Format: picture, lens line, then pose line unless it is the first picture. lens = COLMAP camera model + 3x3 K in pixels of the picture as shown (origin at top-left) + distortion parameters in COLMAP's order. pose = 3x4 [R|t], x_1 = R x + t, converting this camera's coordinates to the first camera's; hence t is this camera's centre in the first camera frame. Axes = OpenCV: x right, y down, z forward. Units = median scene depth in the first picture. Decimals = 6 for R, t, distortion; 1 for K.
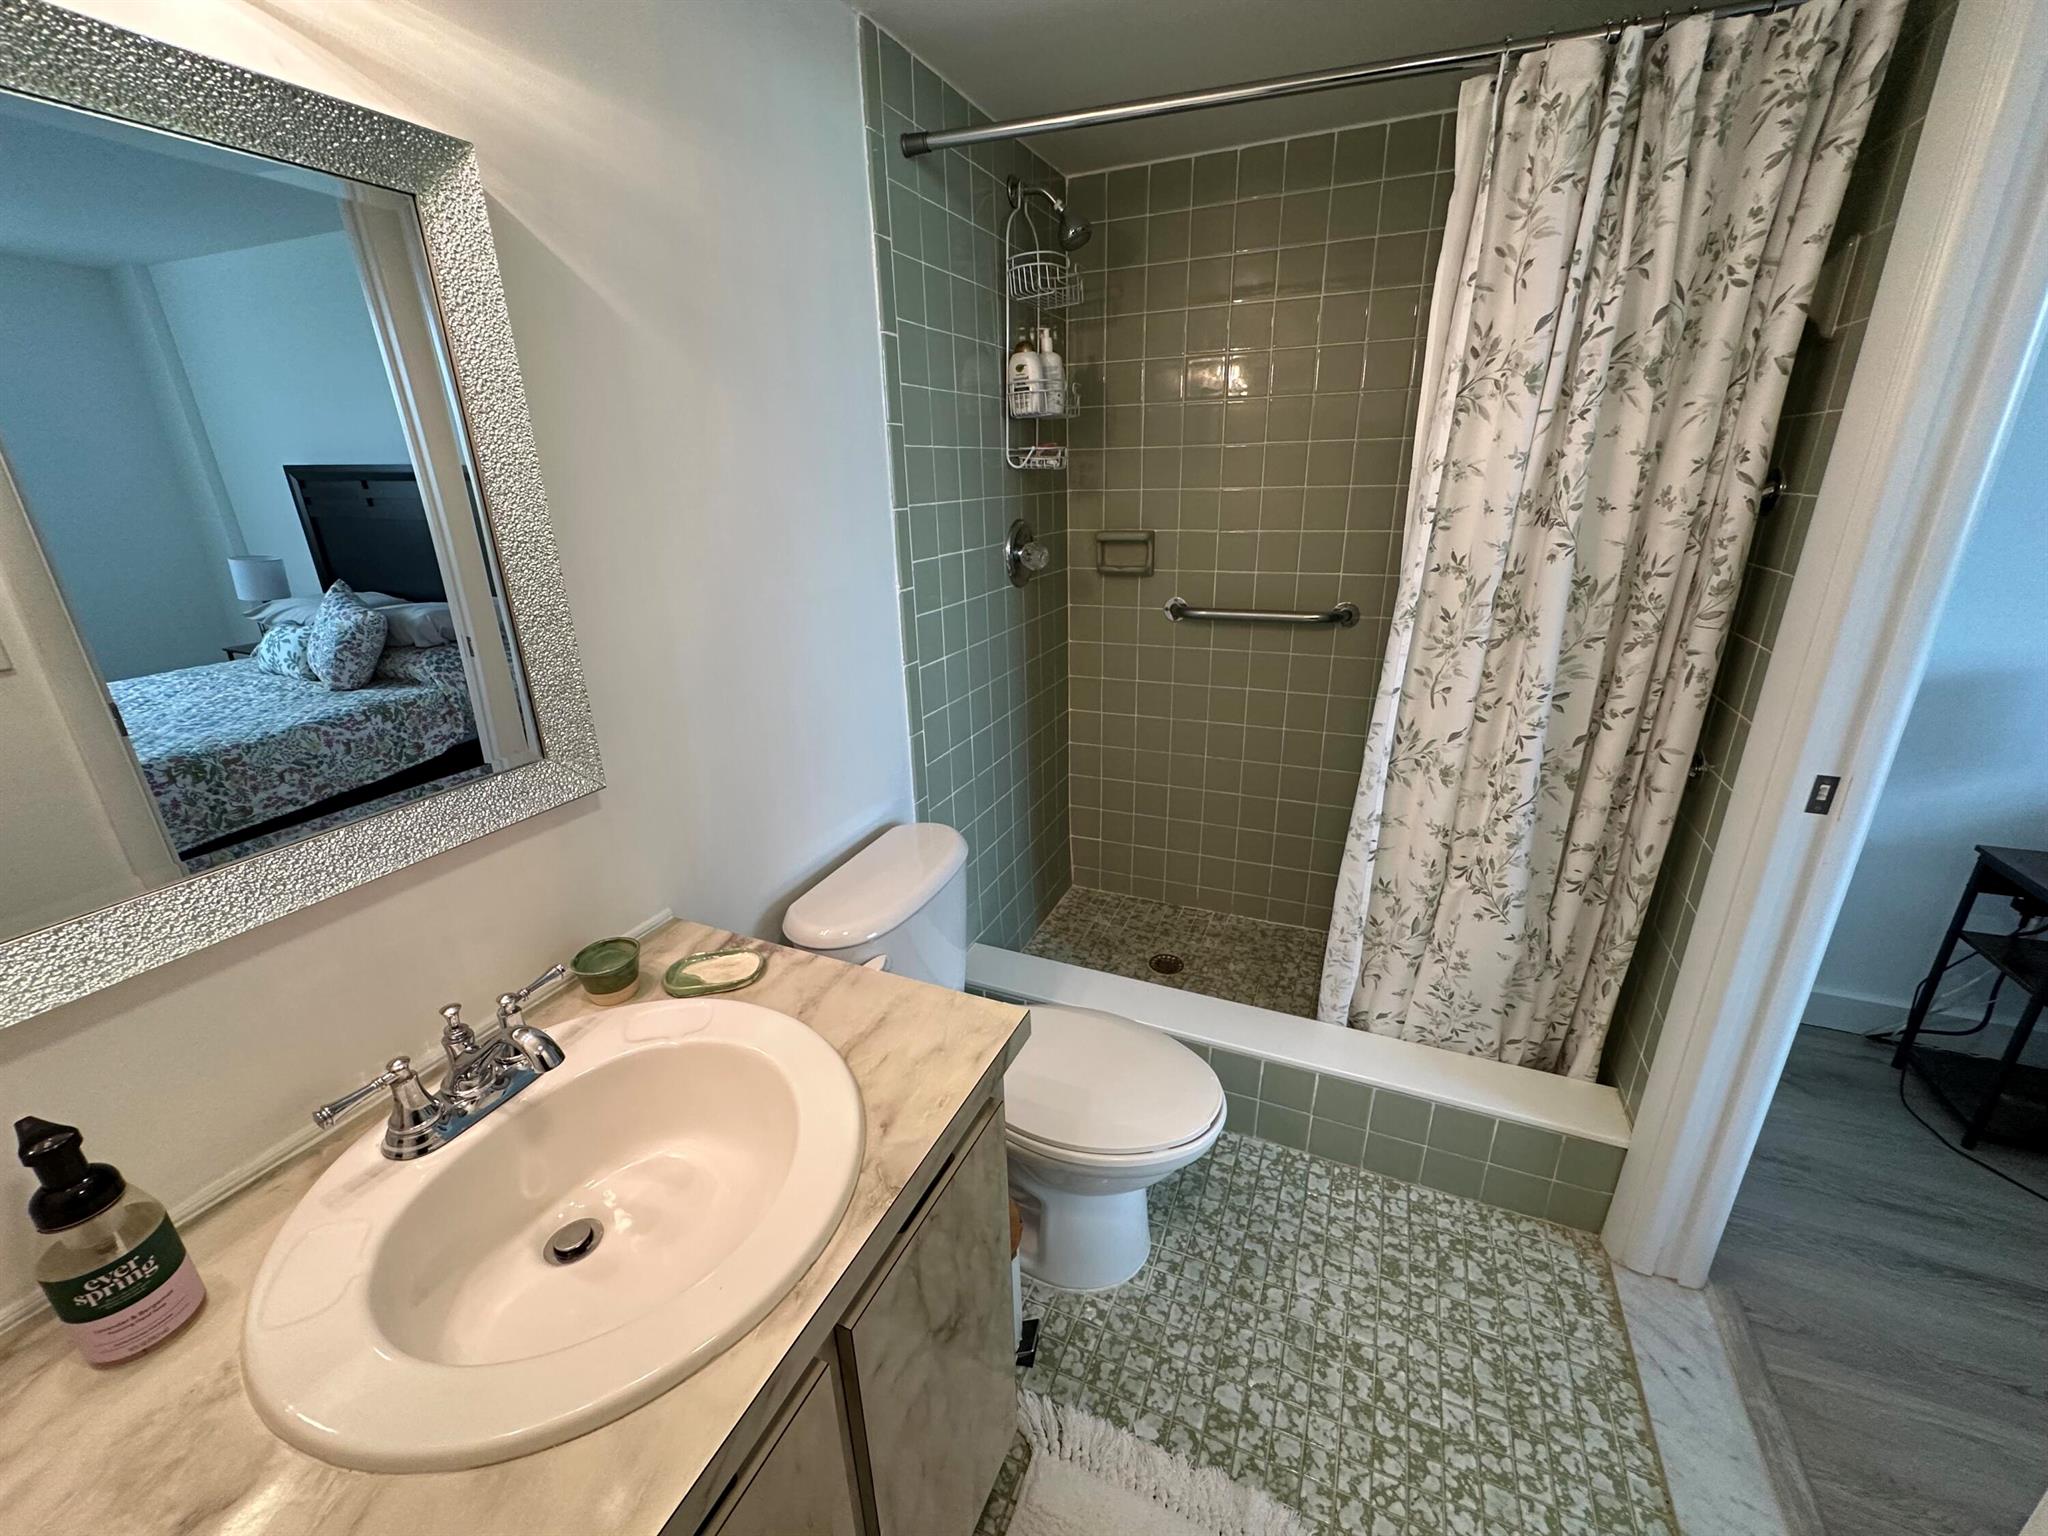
lens RADIAL K [[814.4, 0, 1022.6], [0, 814.4, 769.6], [0, 0, 1]] dist [-0.000635, 0.000583]
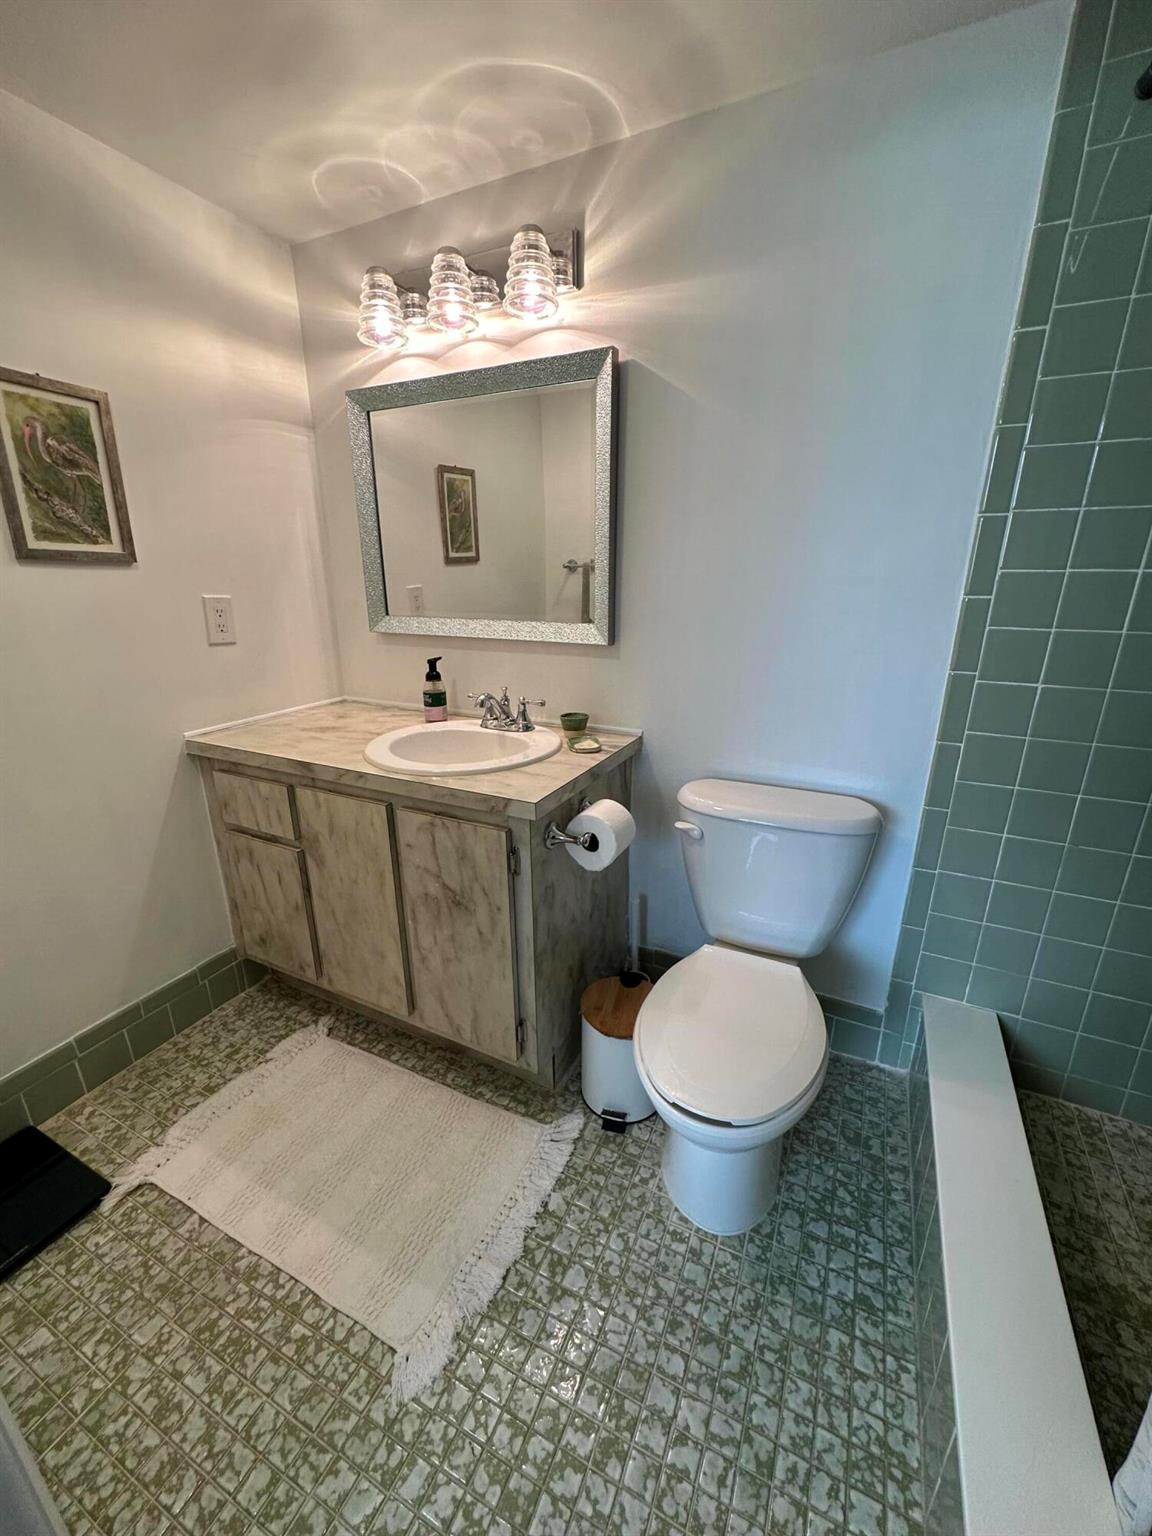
lens RADIAL K [[610.8, 0, 577.7], [0, 610.8, 764.9], [0, 0, 1]] dist [-0.000635, 0.000583]
pose [[-0.028038, 0.332456, -0.942702, 0.765676], [-0.345534, 0.881715, 0.321225, -0.131647], [0.937987, 0.334742, 0.090153, 0.638354]]
